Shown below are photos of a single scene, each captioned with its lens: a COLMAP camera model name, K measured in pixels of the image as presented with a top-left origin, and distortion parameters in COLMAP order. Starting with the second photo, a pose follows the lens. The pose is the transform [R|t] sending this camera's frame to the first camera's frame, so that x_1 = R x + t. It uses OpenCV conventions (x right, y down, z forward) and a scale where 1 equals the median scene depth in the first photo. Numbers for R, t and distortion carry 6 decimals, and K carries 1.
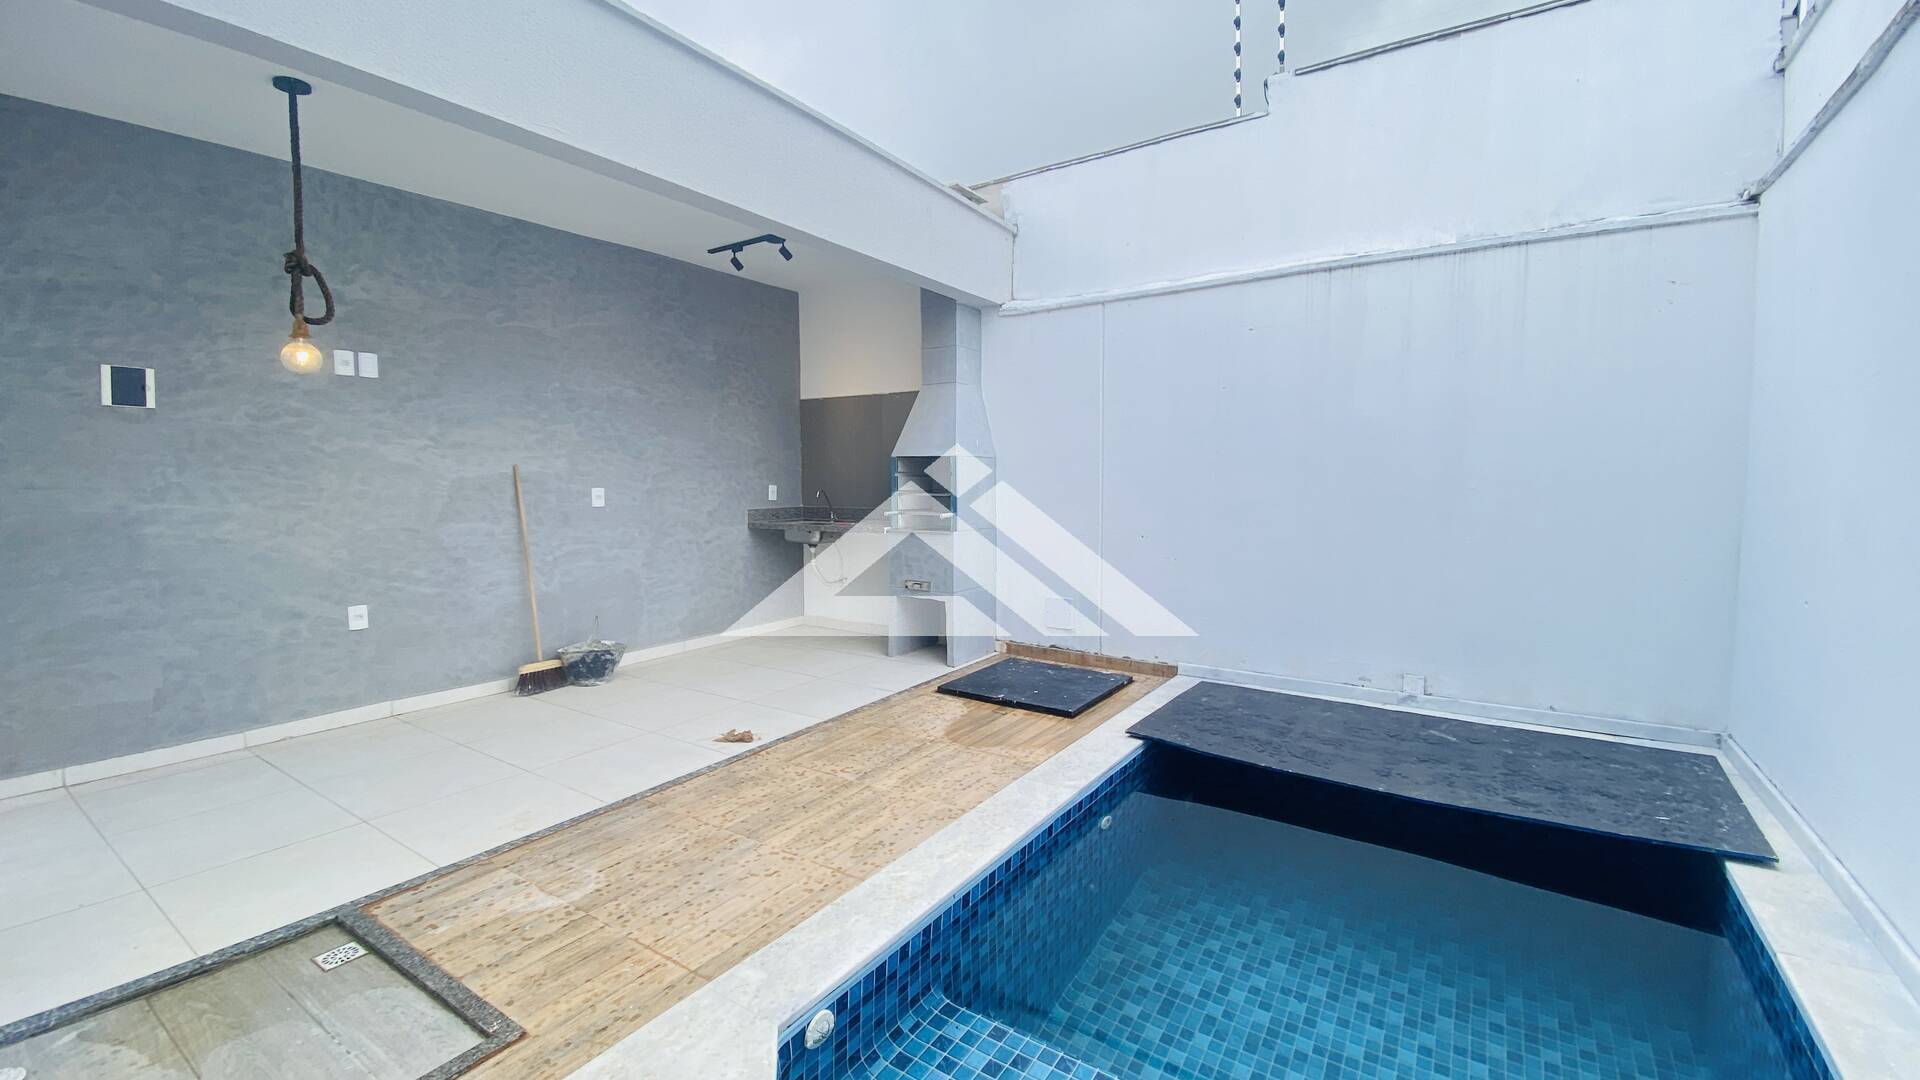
lens RADIAL K [[772.4, 0, 952.2], [0, 772.4, 535.3], [0, 0, 1]] dist [0.027075, -0.025201]
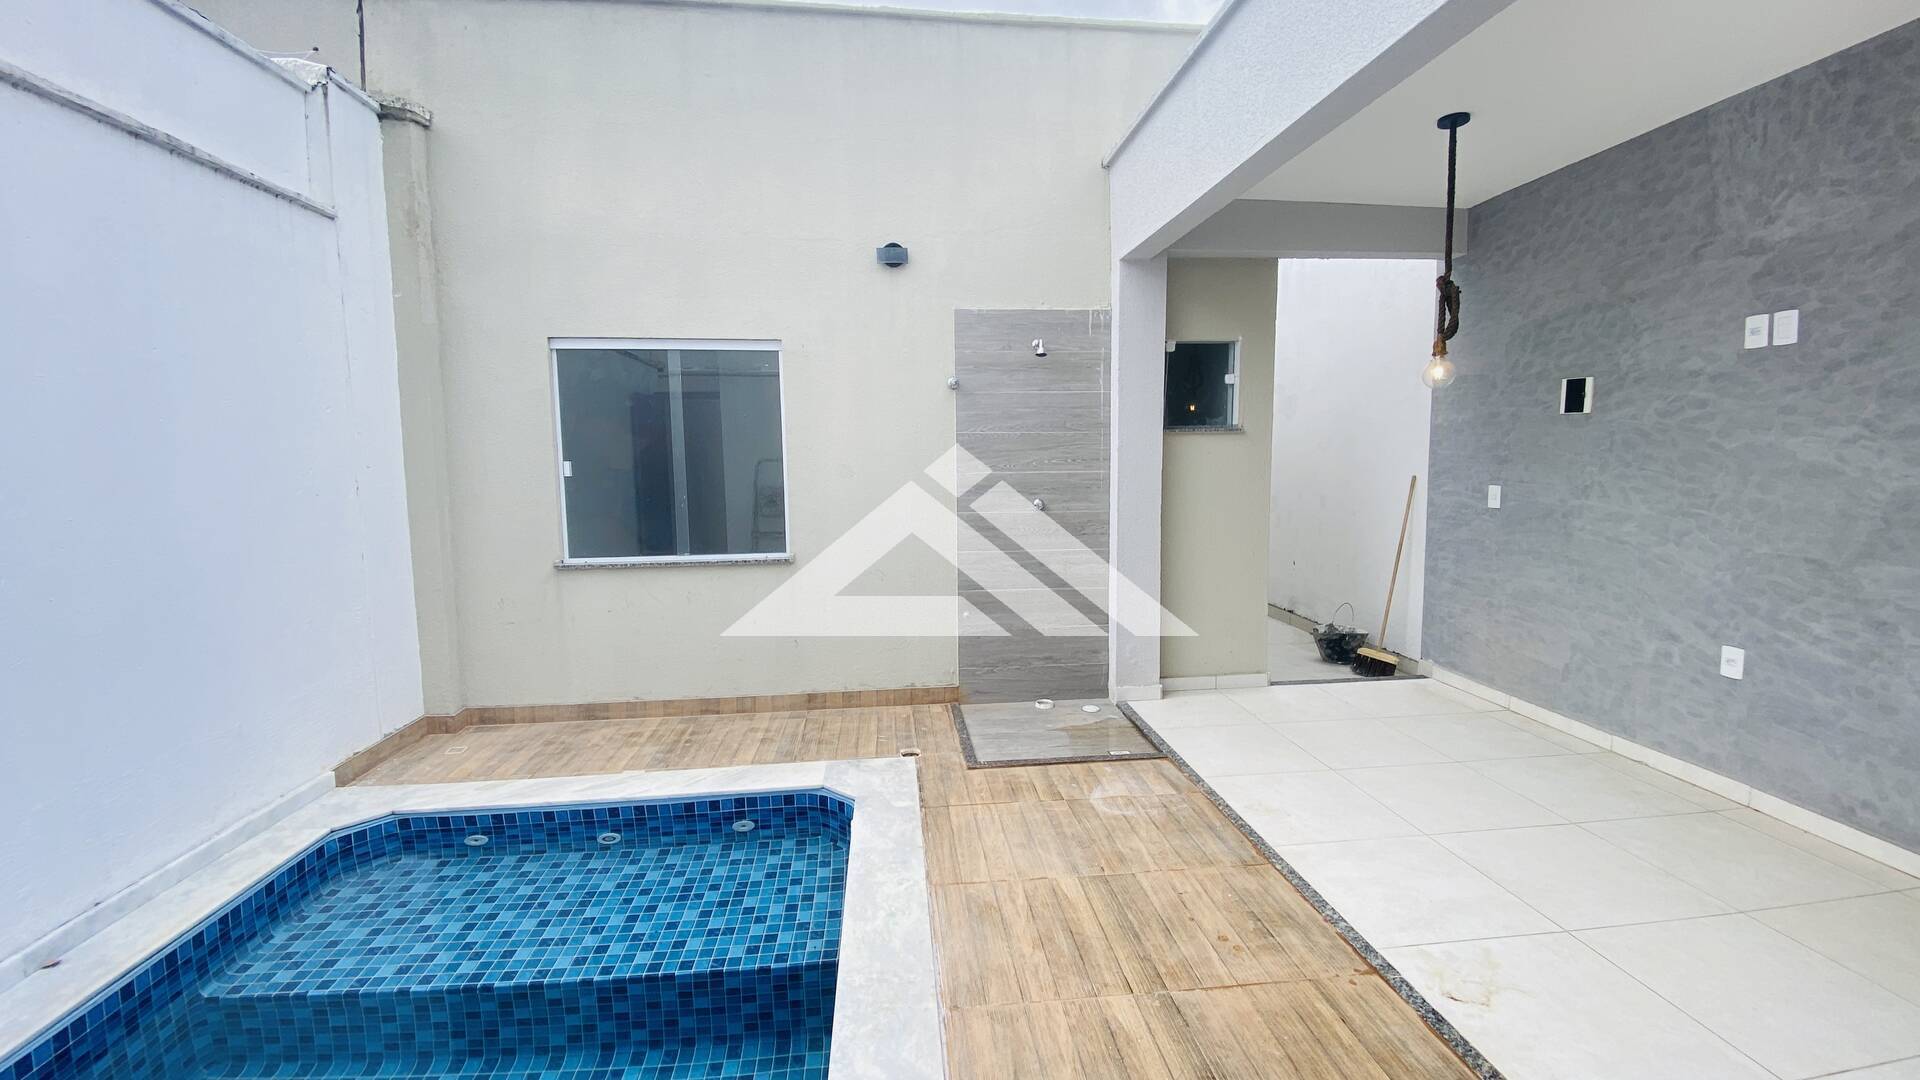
lens RADIAL K [[787.8, 0, 962.9], [0, 787.8, 530.9], [0, 0, 1]] dist [0.010184, -0.017792]
pose [[-0.768300, 0.073606, -0.635844, 0.305790], [-0.033107, 0.987467, 0.154314, -0.117246], [0.639233, 0.139610, -0.756234, 1.072016]]
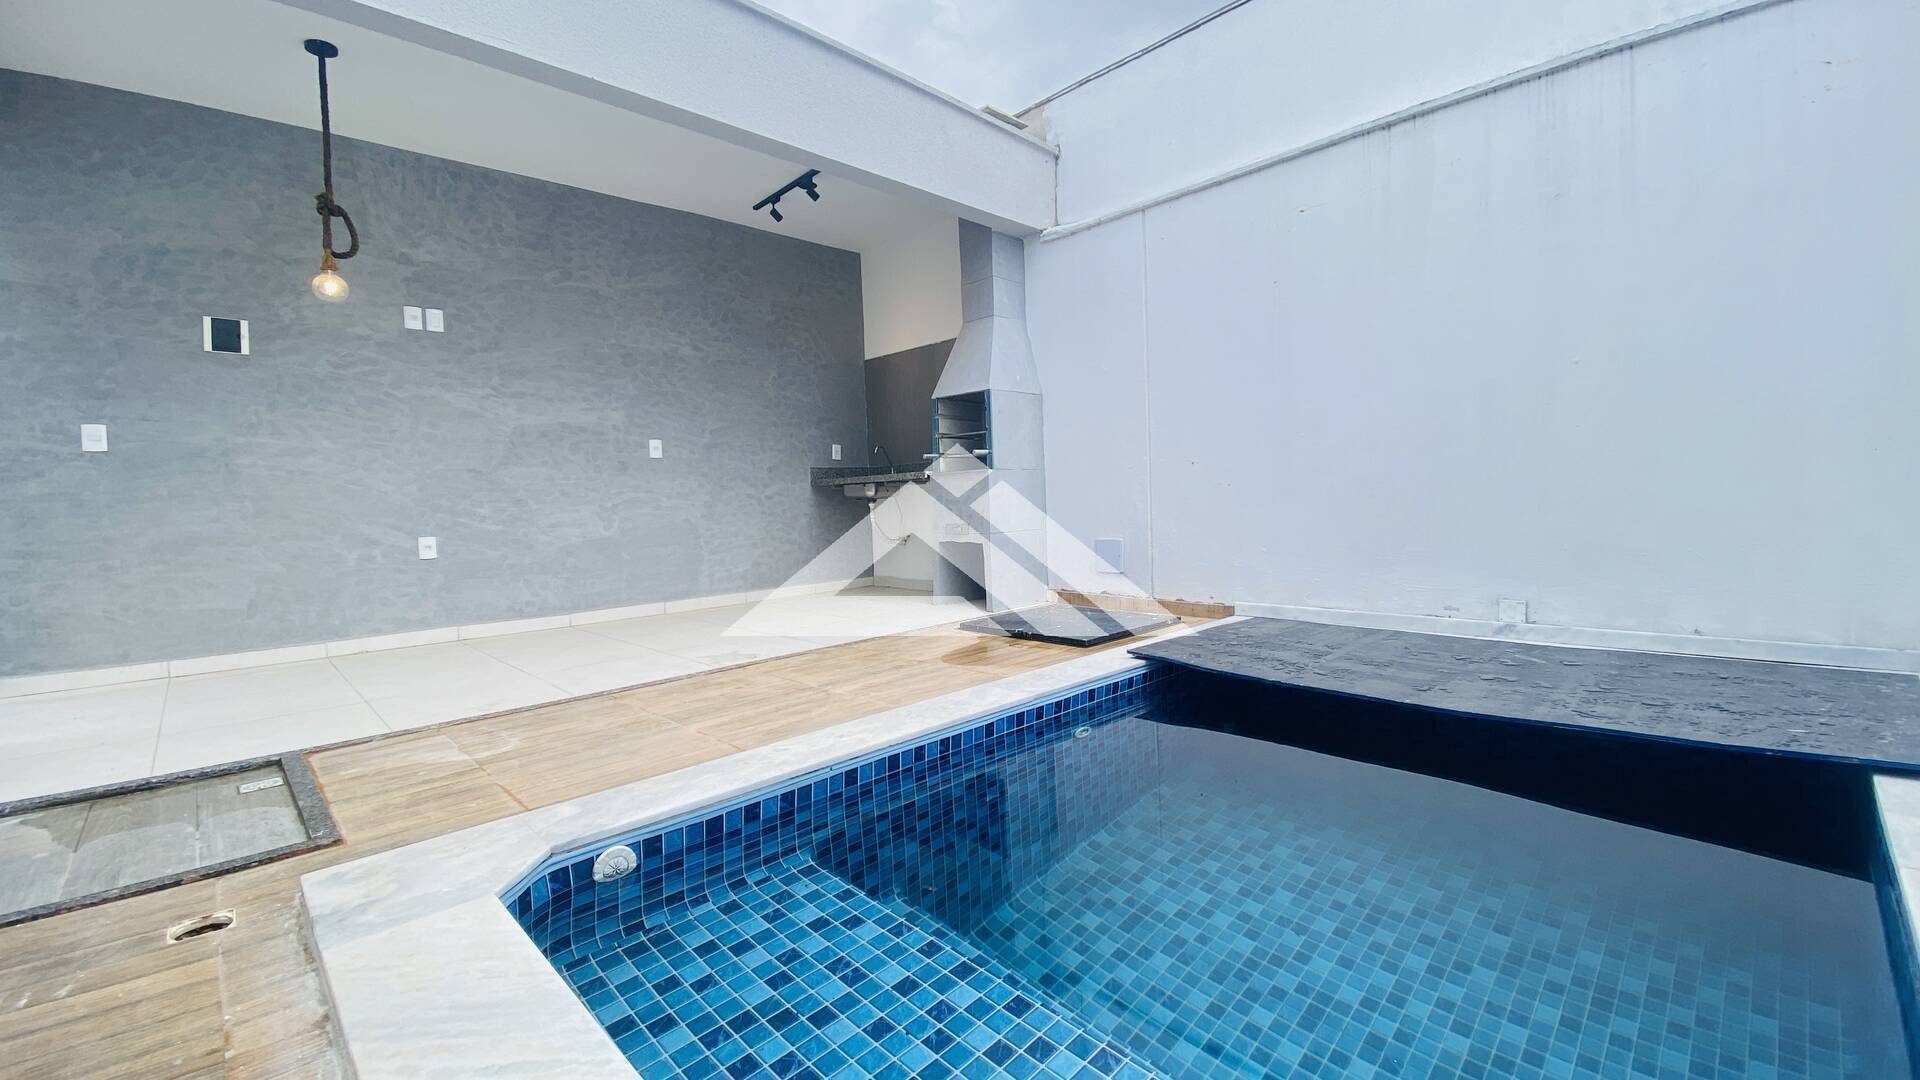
lens RADIAL K [[772.4, 0, 952.2], [0, 772.4, 535.3], [0, 0, 1]] dist [0.027075, -0.025201]
pose [[0.976671, -0.020818, -0.213729, 0.199582], [0.016188, 0.999595, -0.023392, 0.124526], [0.214129, 0.019386, 0.976613, 0.078655]]
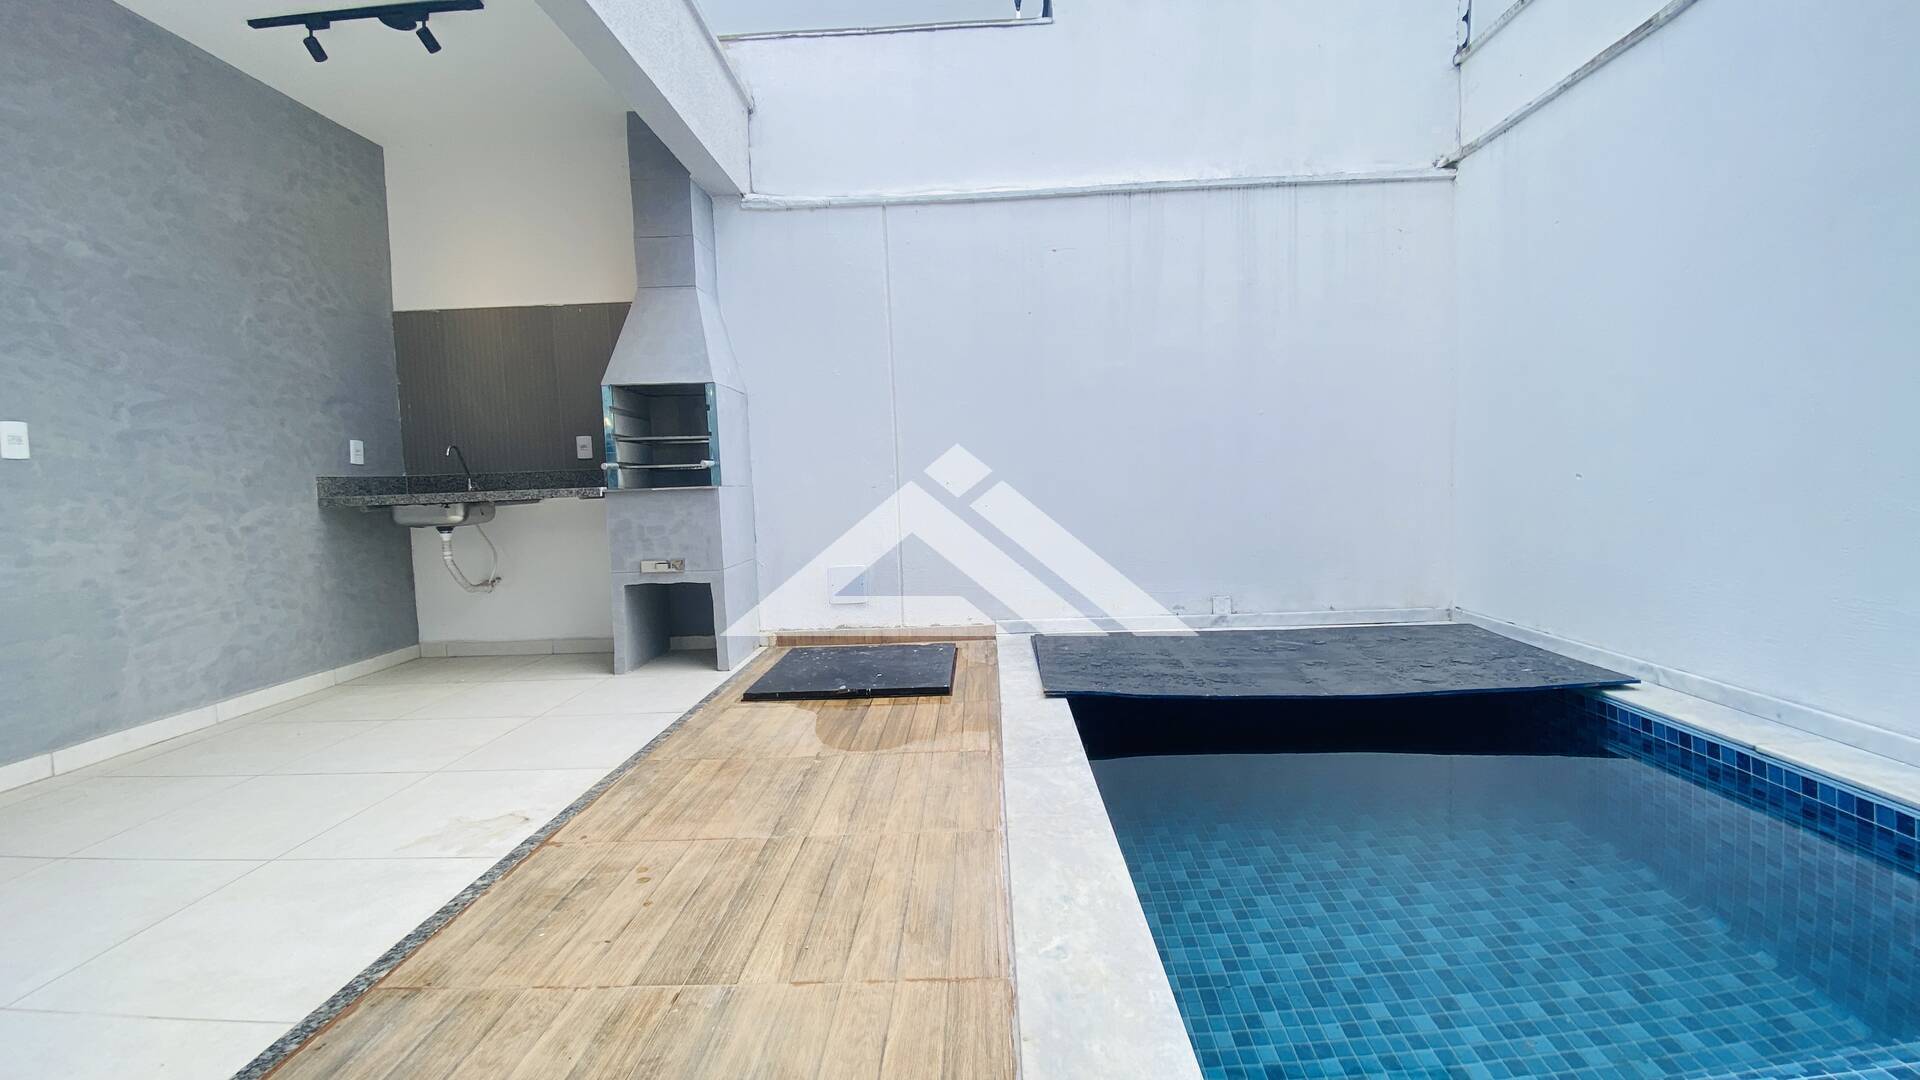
lens RADIAL K [[787.8, 0, 962.9], [0, 787.8, 530.9], [0, 0, 1]] dist [0.010184, -0.017792]
pose [[0.841468, -0.061120, 0.536839, -0.259611], [0.072419, 0.997374, 0.000039, 0.069600], [-0.535432, 0.038845, 0.843685, 0.308981]]
